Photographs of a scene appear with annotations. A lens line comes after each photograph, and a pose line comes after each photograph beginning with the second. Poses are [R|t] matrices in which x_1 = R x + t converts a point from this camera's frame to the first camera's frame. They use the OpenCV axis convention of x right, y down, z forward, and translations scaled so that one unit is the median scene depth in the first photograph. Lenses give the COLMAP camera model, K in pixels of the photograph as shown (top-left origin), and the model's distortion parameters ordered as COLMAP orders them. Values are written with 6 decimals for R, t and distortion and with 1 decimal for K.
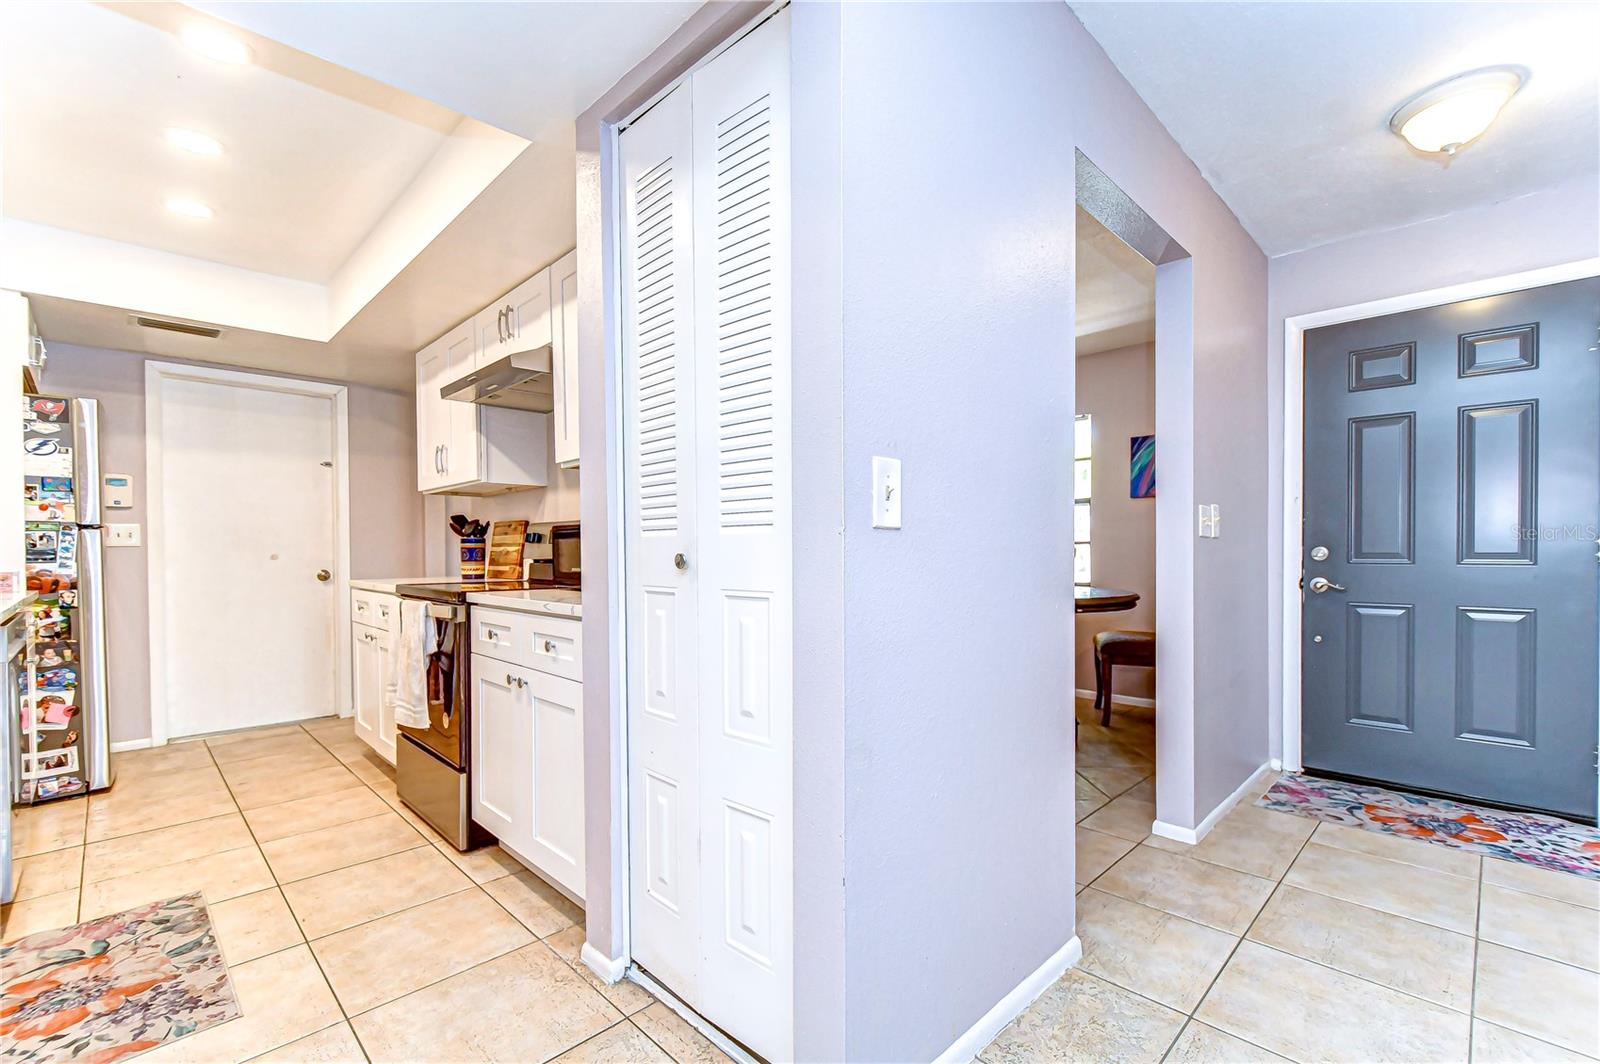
lens RADIAL K [[704.4, 0, 802.7], [0, 704.4, 546.7], [0, 0, 1]] dist [0.003924, -0.004131]
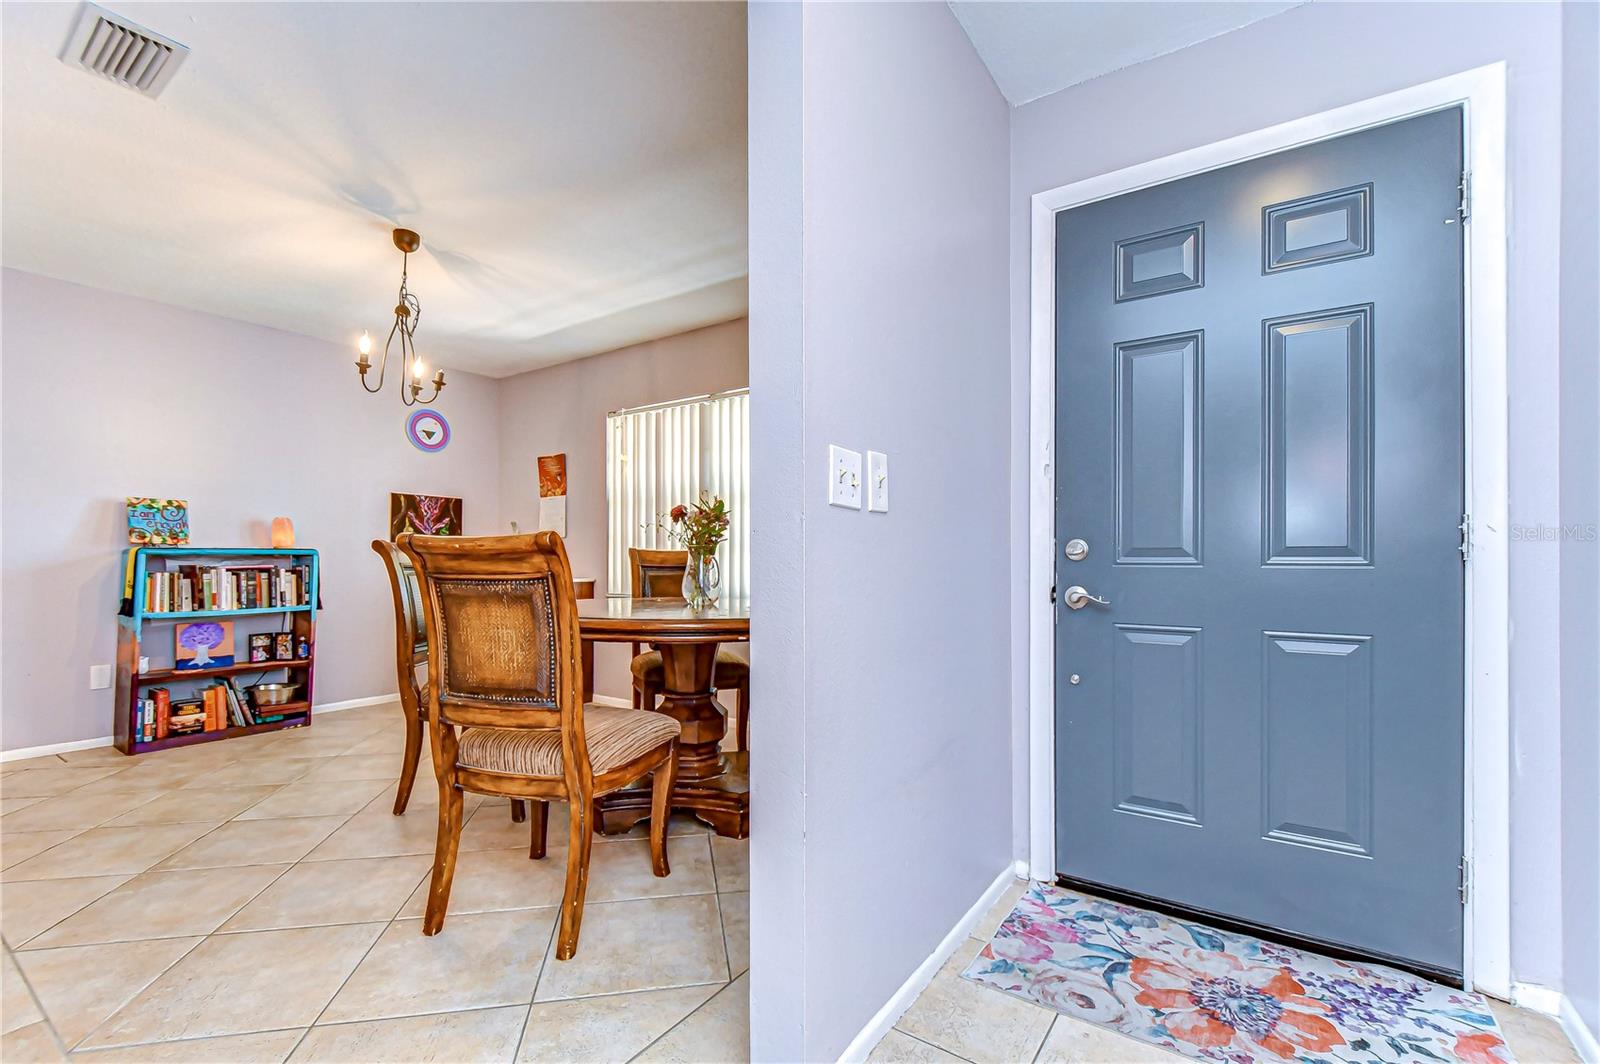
lens RADIAL K [[704.4, 0, 795.9], [0, 704.4, 539.9], [0, 0, 1]] dist [0.003924, -0.004131]
pose [[0.984734, 0.010639, 0.173741, 0.389857], [-0.007072, 0.999752, -0.021136, 0.018290], [-0.173923, 0.019584, 0.984565, 0.430854]]
